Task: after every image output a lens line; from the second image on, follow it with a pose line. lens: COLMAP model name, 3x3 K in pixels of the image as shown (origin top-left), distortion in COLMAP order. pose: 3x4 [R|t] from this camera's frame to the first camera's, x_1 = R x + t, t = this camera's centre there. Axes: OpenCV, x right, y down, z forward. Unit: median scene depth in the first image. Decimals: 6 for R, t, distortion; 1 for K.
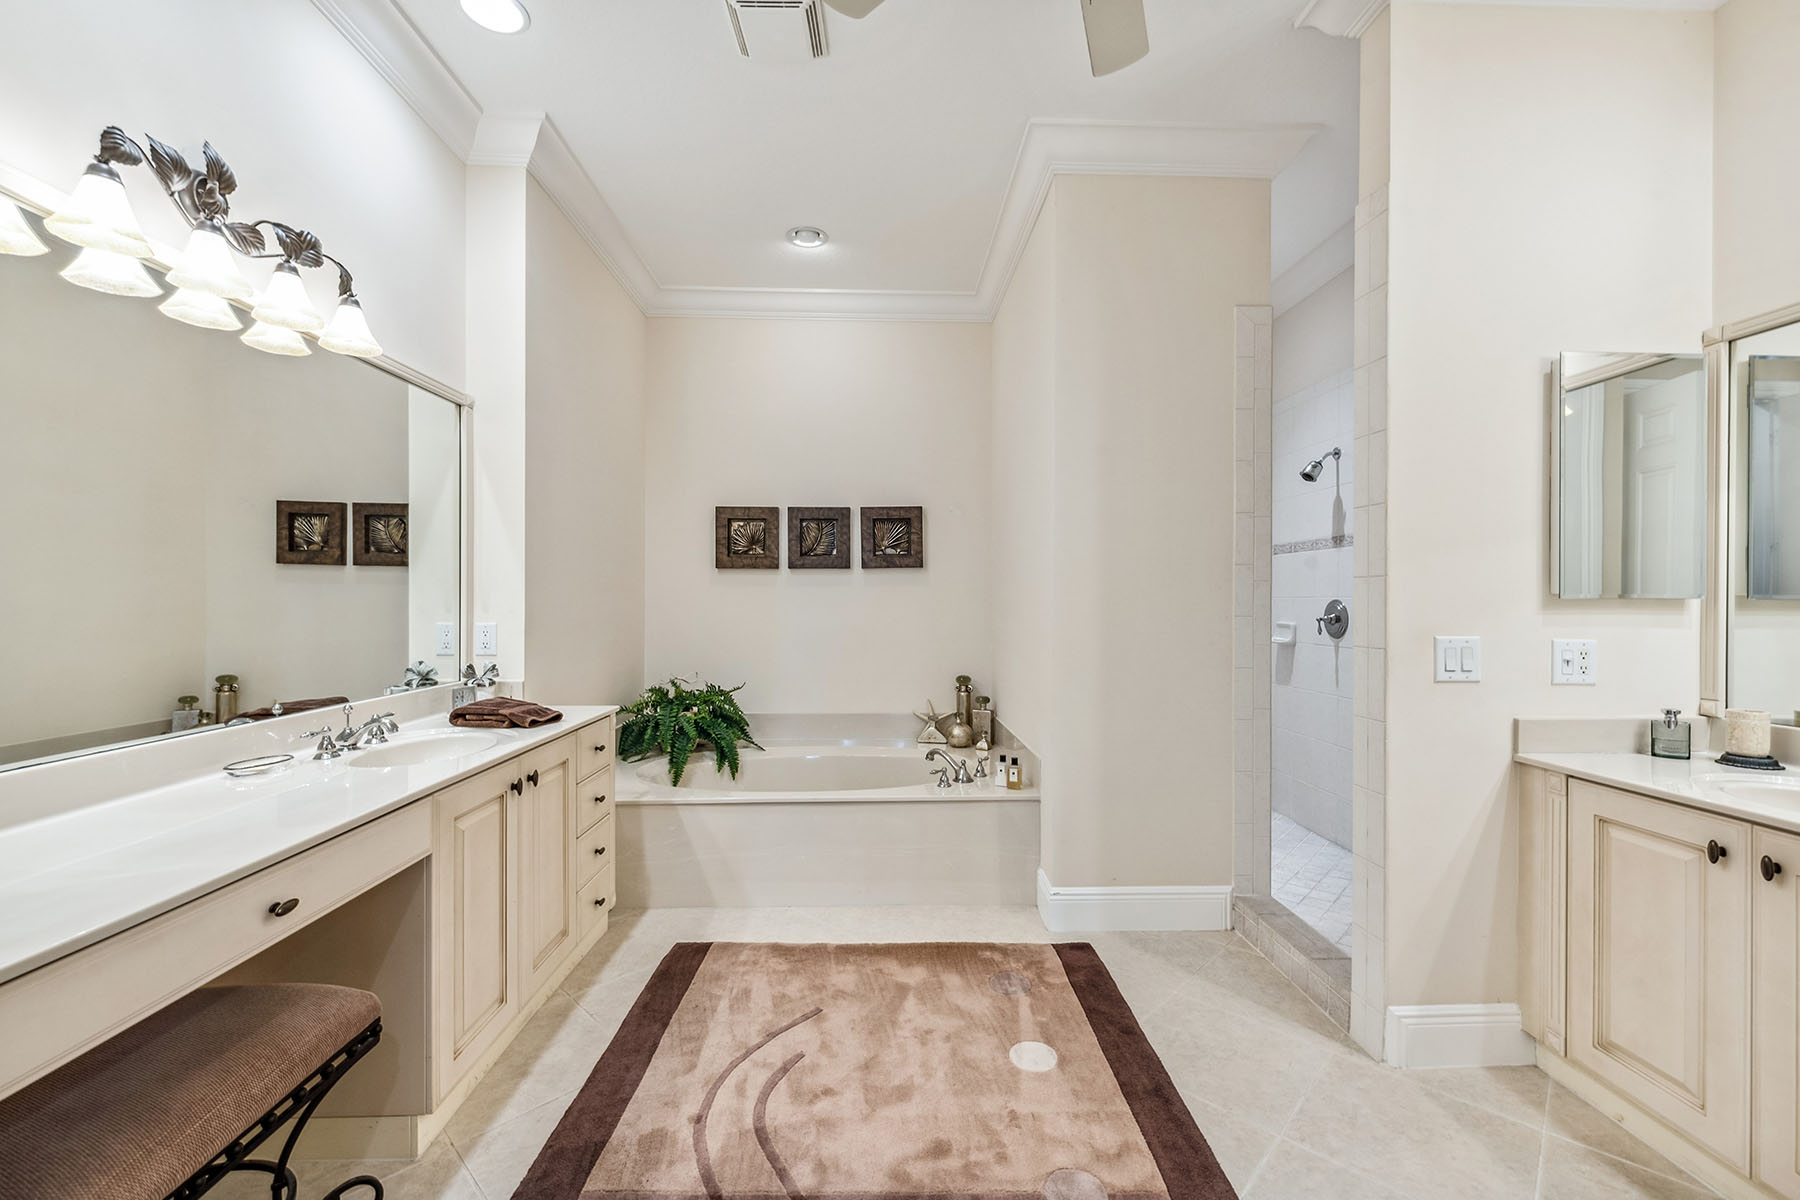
lens RADIAL K [[717.8, 0, 901.5], [0, 717.8, 600.4], [0, 0, 1]] dist [-0.001699, -0.000644]
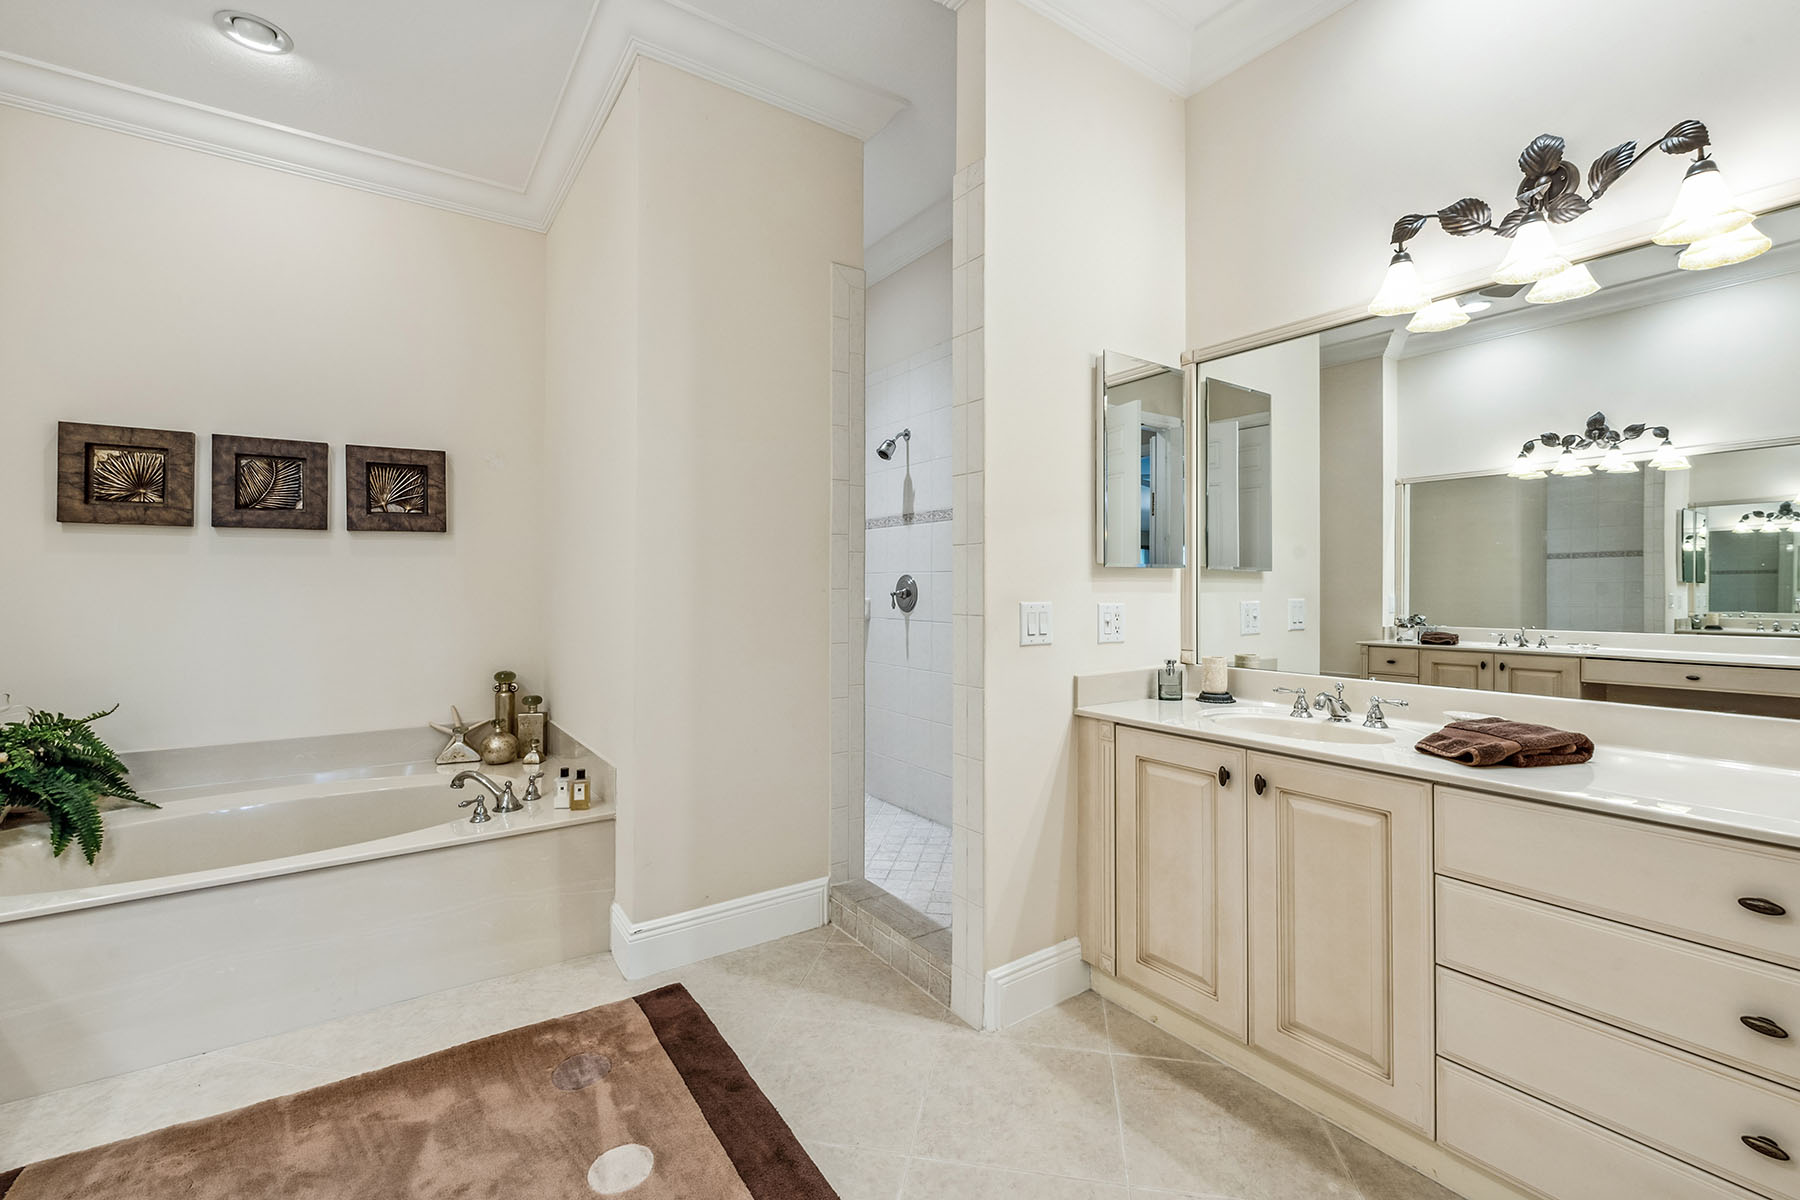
lens RADIAL K [[741.5, 0, 877.2], [0, 741.5, 574.2], [0, 0, 1]] dist [-0.000928, -0.001709]
pose [[0.844205, 0.006051, 0.535987, -0.007585], [0.002424, 0.999883, -0.015107, 0.018596], [-0.536015, 0.014052, 0.844091, 0.150020]]
